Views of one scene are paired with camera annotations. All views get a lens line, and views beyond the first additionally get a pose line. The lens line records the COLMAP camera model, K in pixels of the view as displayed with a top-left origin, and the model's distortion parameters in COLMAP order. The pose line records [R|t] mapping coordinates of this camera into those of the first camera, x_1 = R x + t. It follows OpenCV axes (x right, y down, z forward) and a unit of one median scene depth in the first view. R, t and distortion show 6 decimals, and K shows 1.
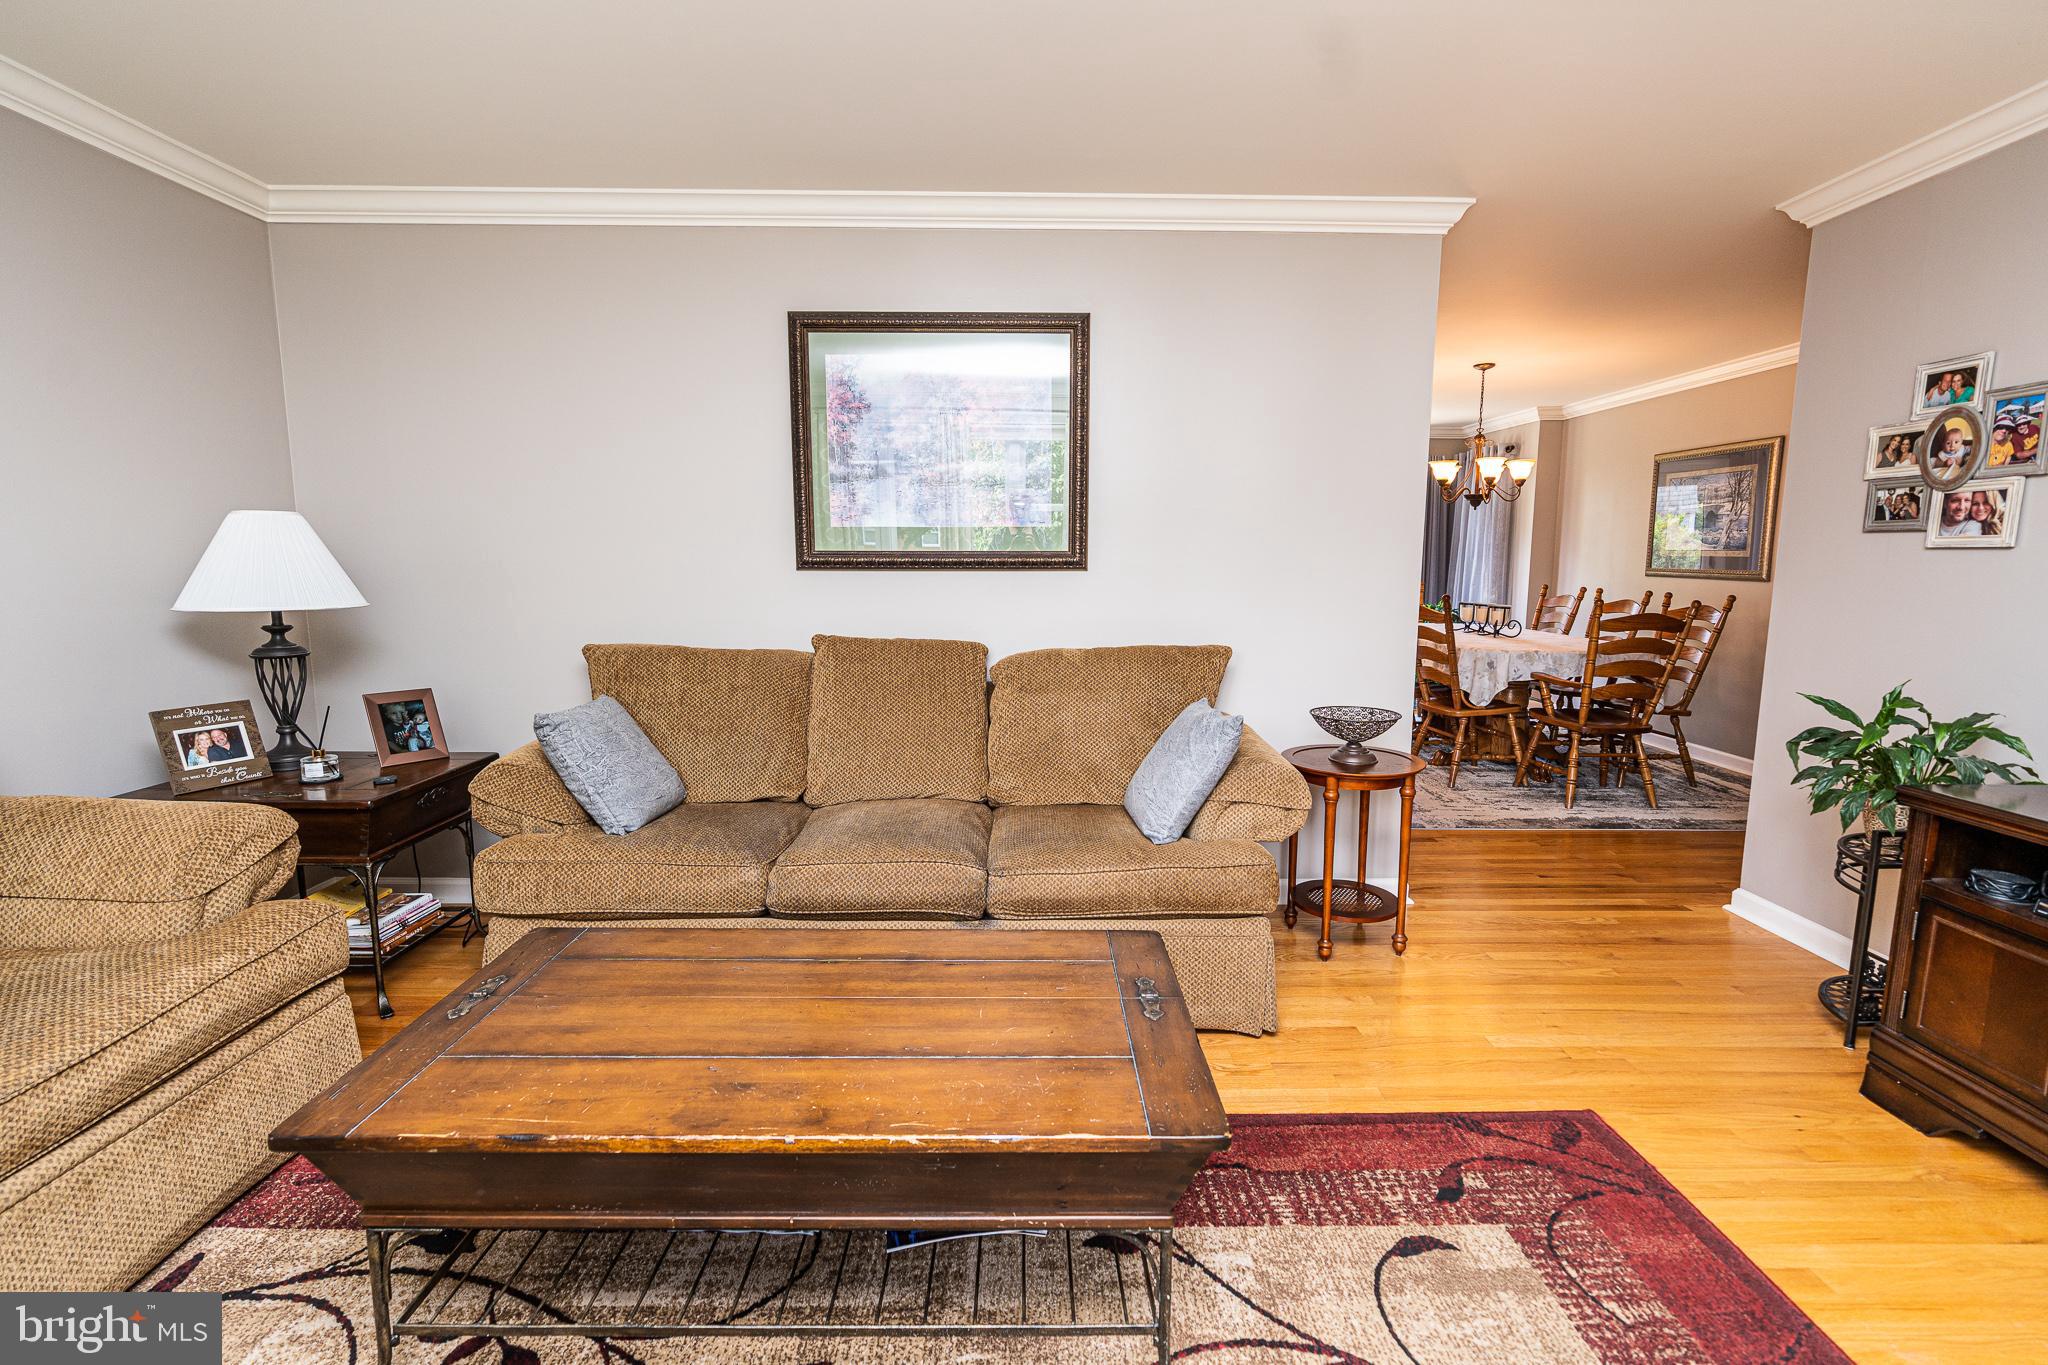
lens RADIAL K [[920.8, 0, 1030.6], [0, 920.8, 673.5], [0, 0, 1]] dist [-0.000801, 0.000451]
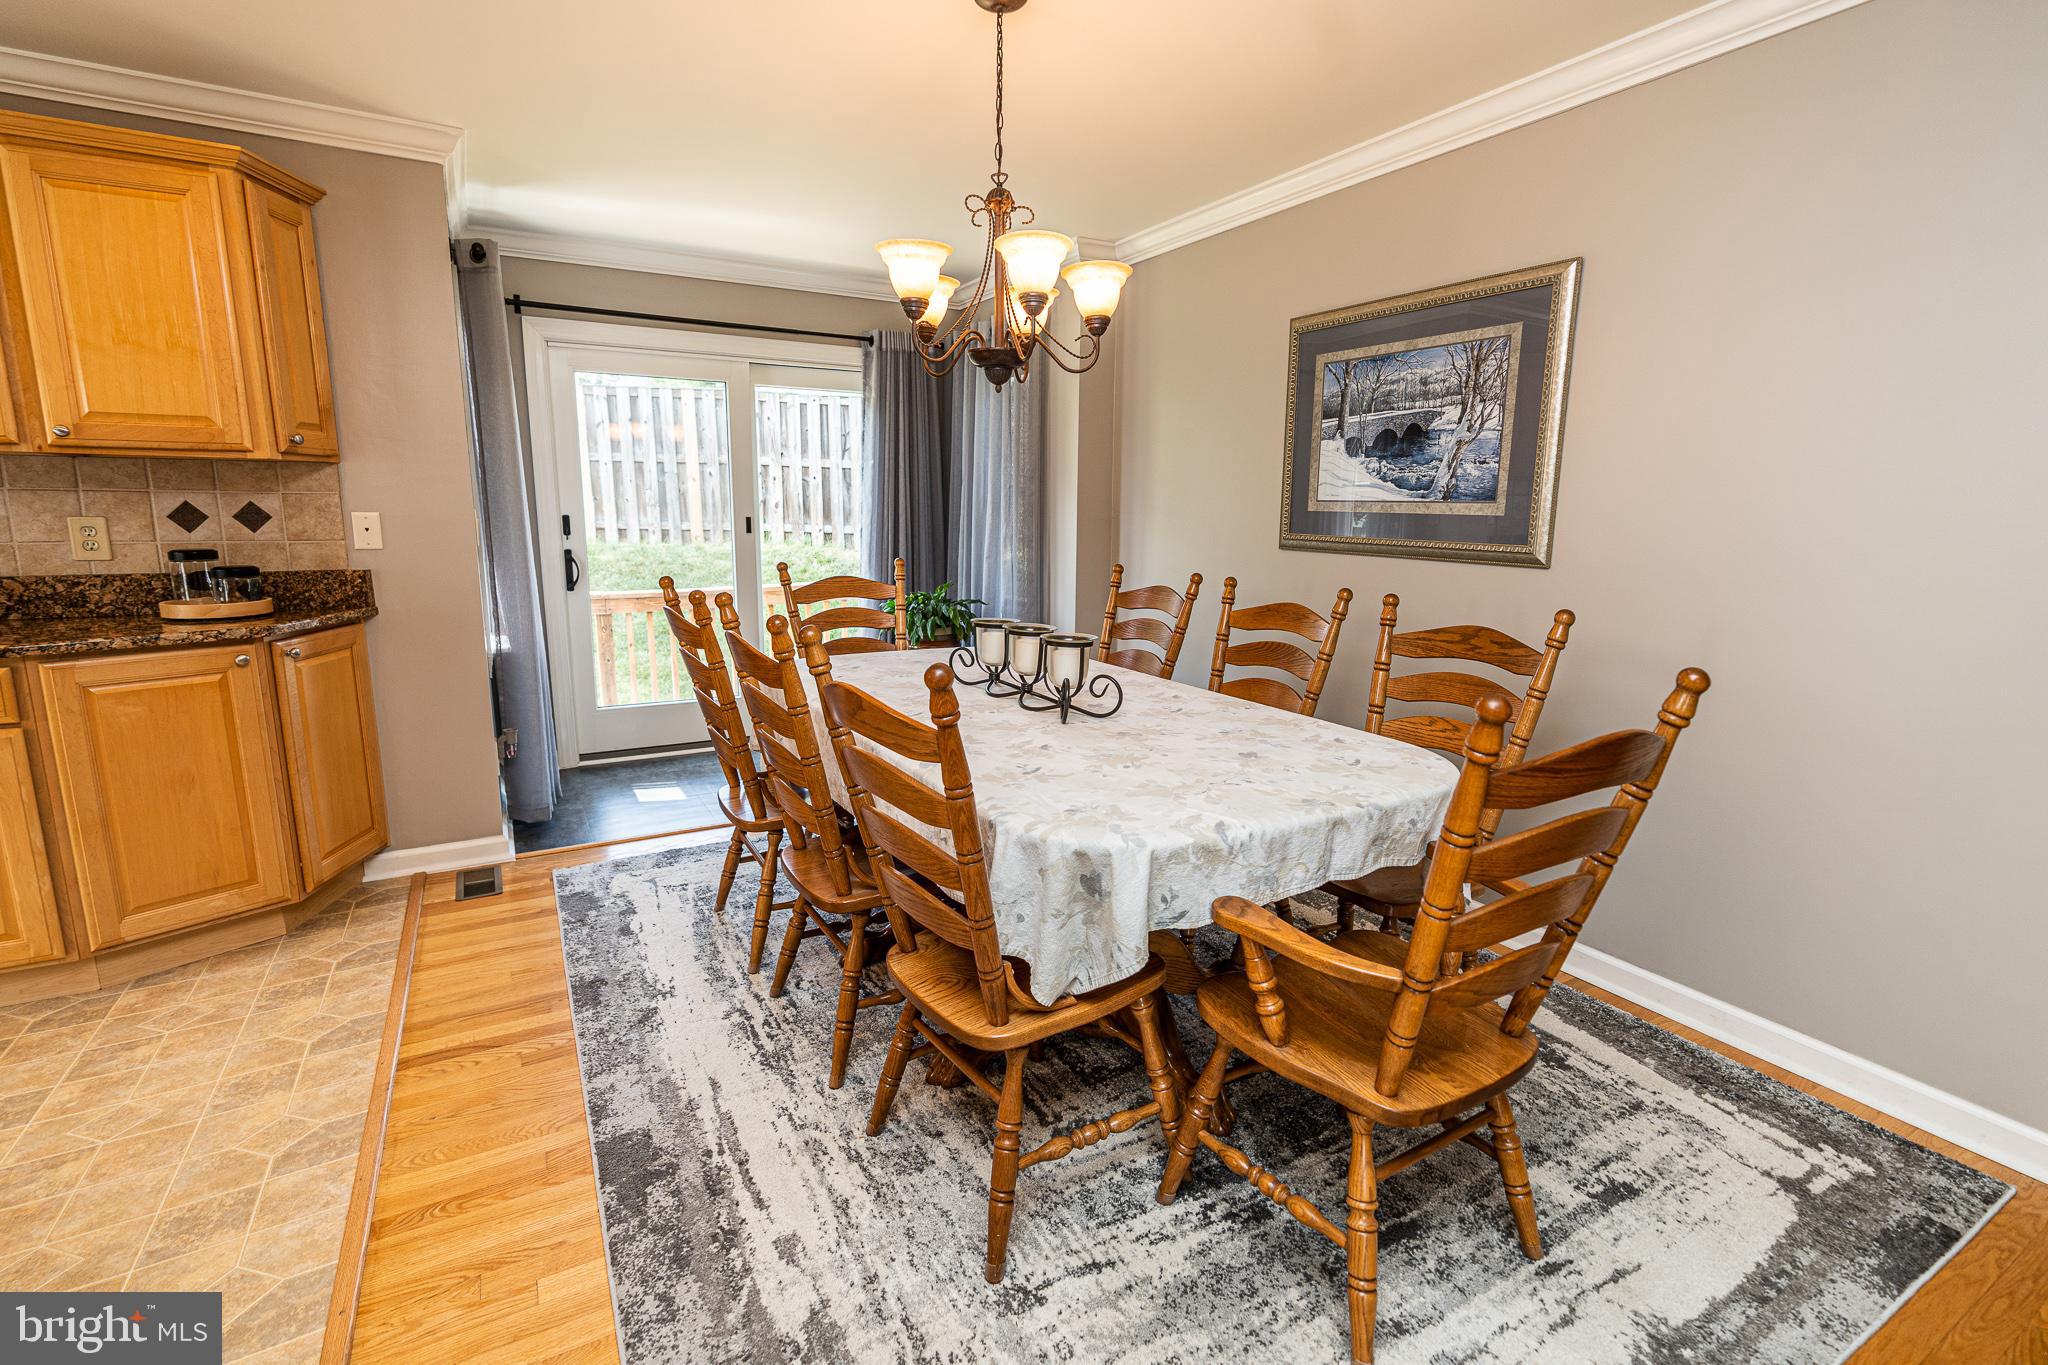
lens RADIAL K [[920.8, 0, 1030.6], [0, 920.8, 673.5], [0, 0, 1]] dist [-0.000801, 0.000451]
pose [[0.874480, -0.078899, 0.478601, 0.352792], [0.052434, 0.996277, 0.068435, -0.099929], [-0.482219, -0.034751, 0.875361, 0.766284]]
